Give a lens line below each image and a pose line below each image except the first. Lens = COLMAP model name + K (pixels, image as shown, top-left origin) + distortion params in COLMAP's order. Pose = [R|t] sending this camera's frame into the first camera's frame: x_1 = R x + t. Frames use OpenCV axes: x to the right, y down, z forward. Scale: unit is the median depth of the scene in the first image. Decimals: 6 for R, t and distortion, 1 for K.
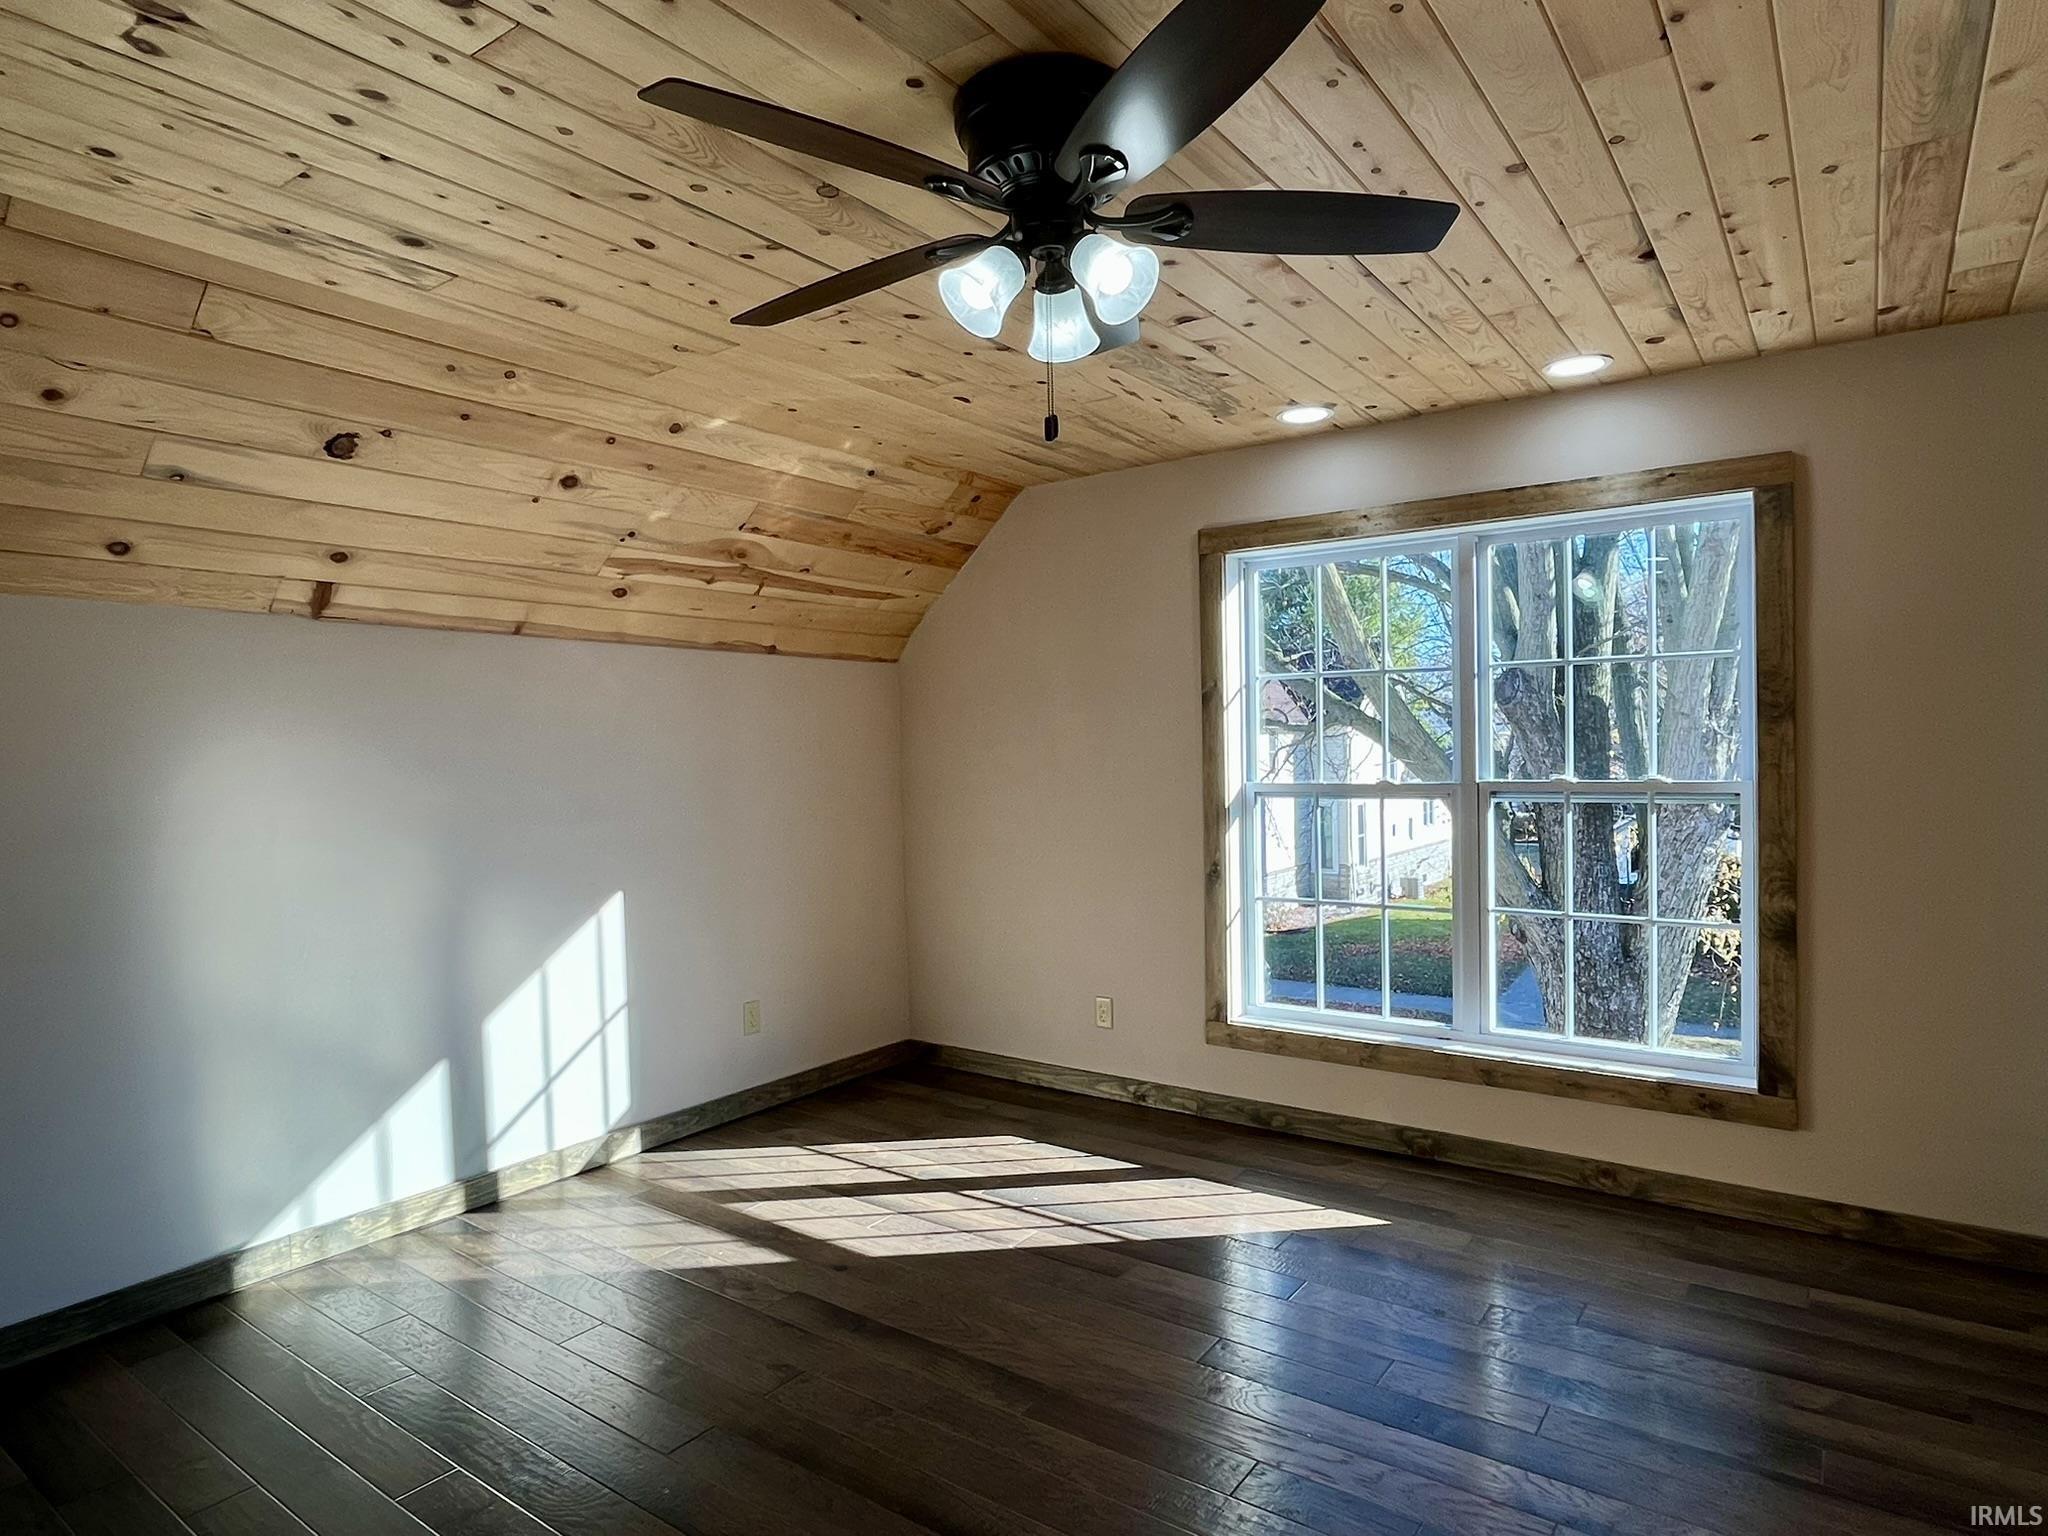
lens RADIAL K [[1172.2, 0, 1010.3], [0, 1172.2, 767.8], [0, 0, 1]] dist [-0.017196, 0.001146]
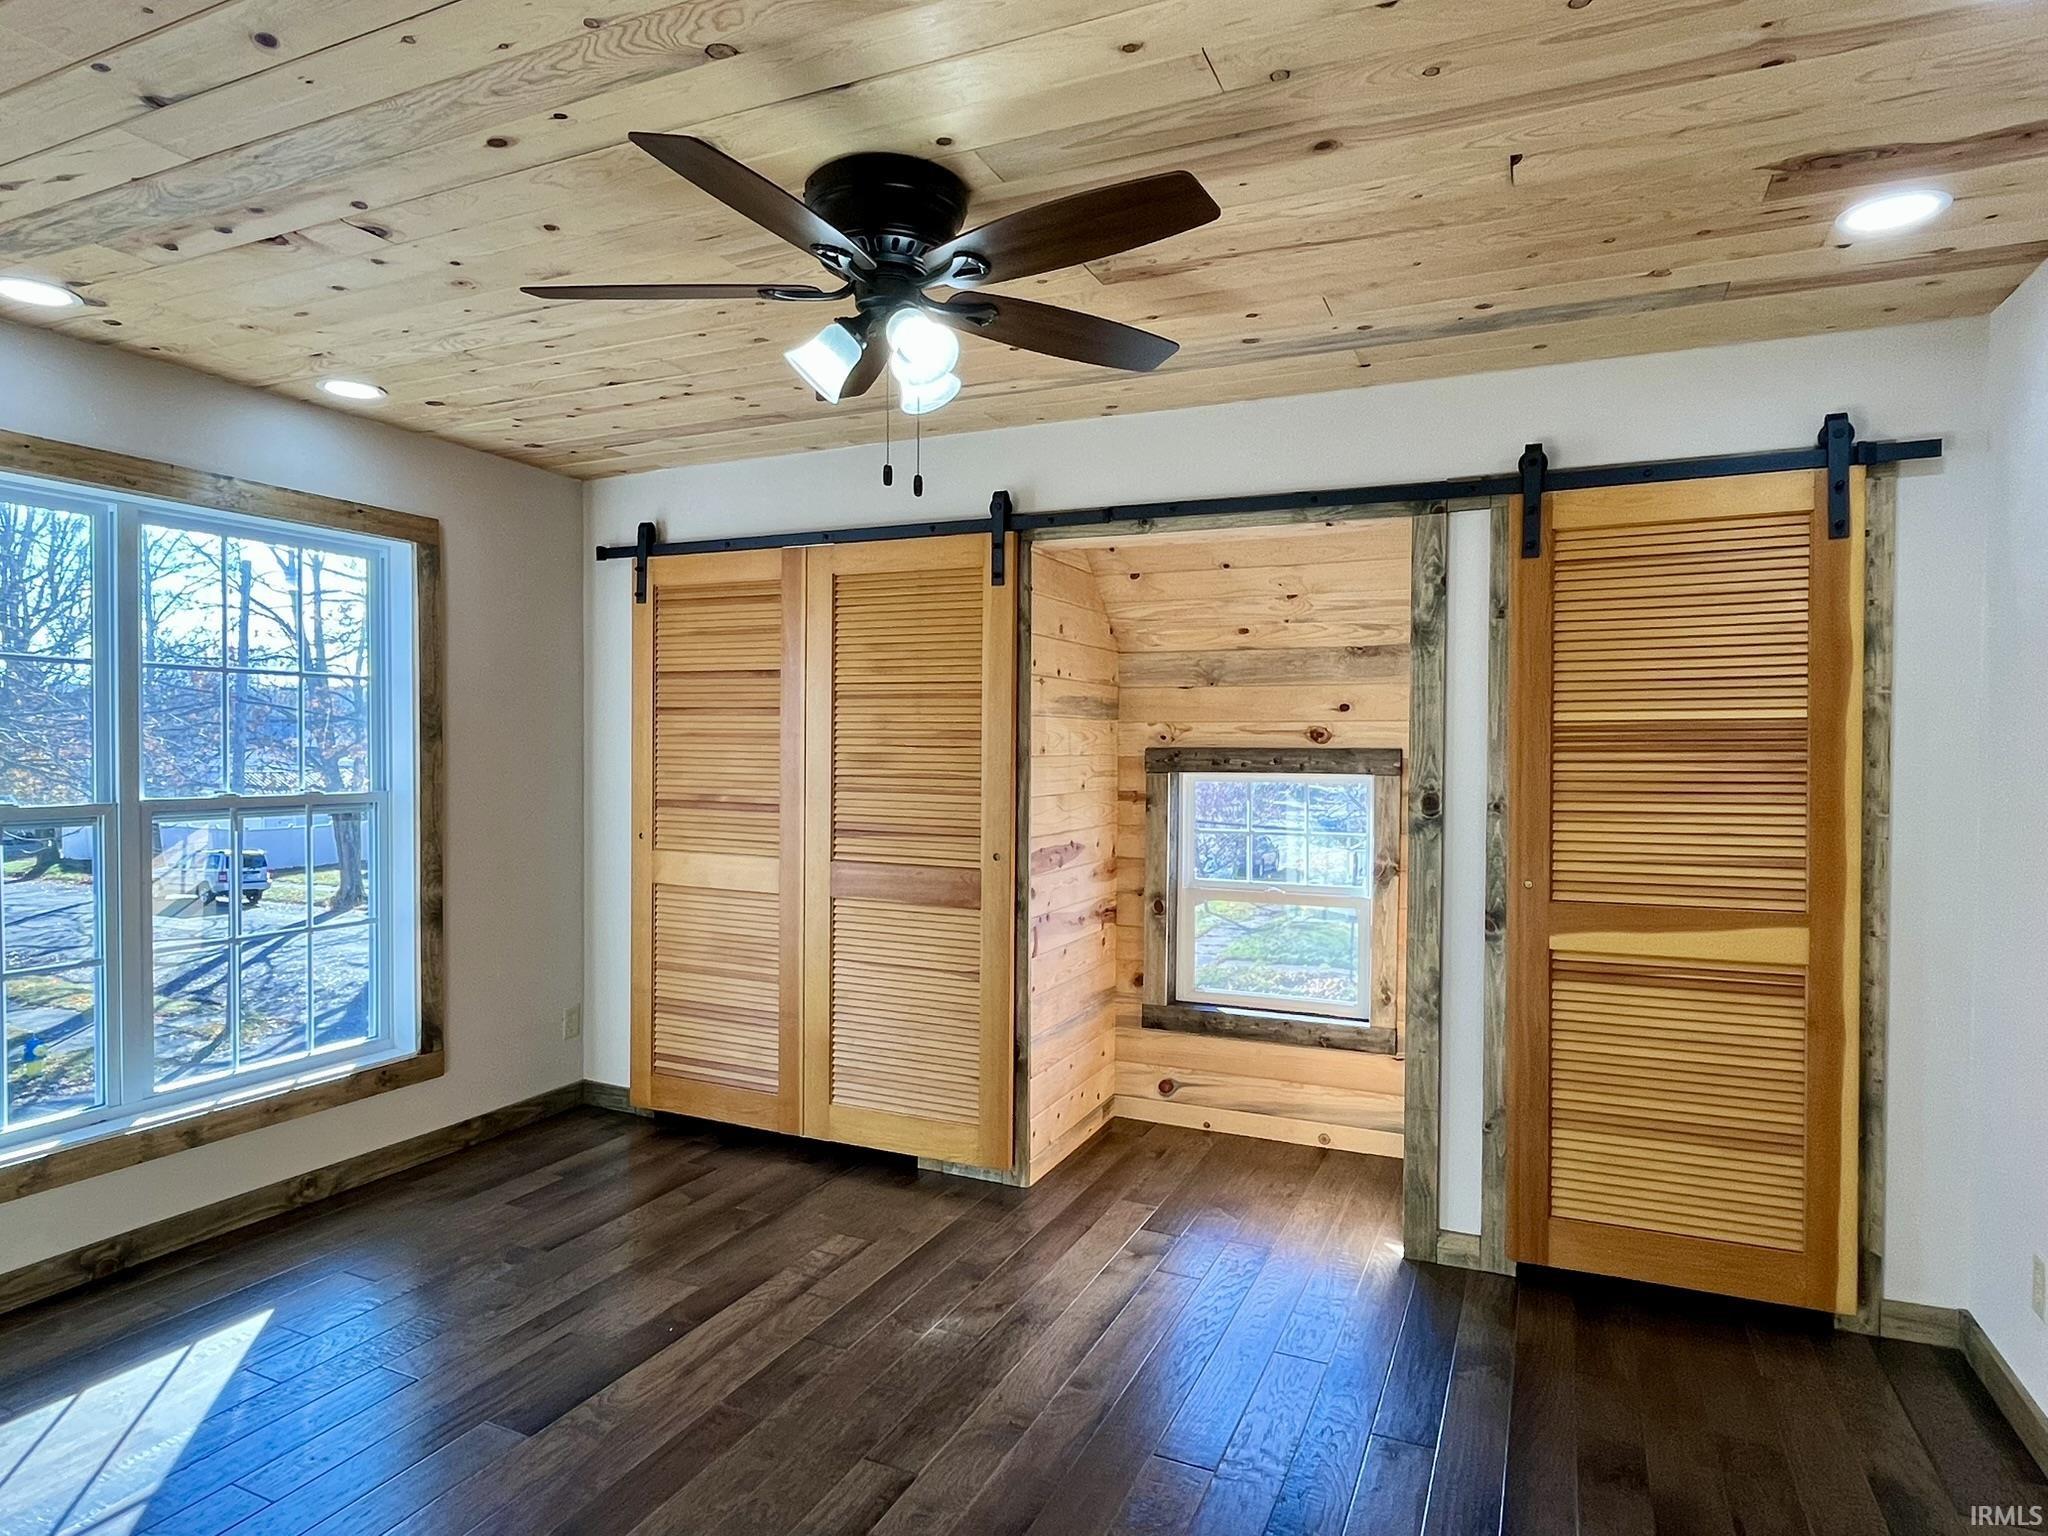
lens RADIAL K [[1172.2, 0, 1014.7], [0, 1172.2, 767.2], [0, 0, 1]] dist [-0.017196, 0.001146]
pose [[-0.197881, 0.000931, 0.980226, -0.631117], [0.015854, 0.999872, 0.002251, -0.004910], [-0.980098, 0.015986, -0.197870, 0.632763]]
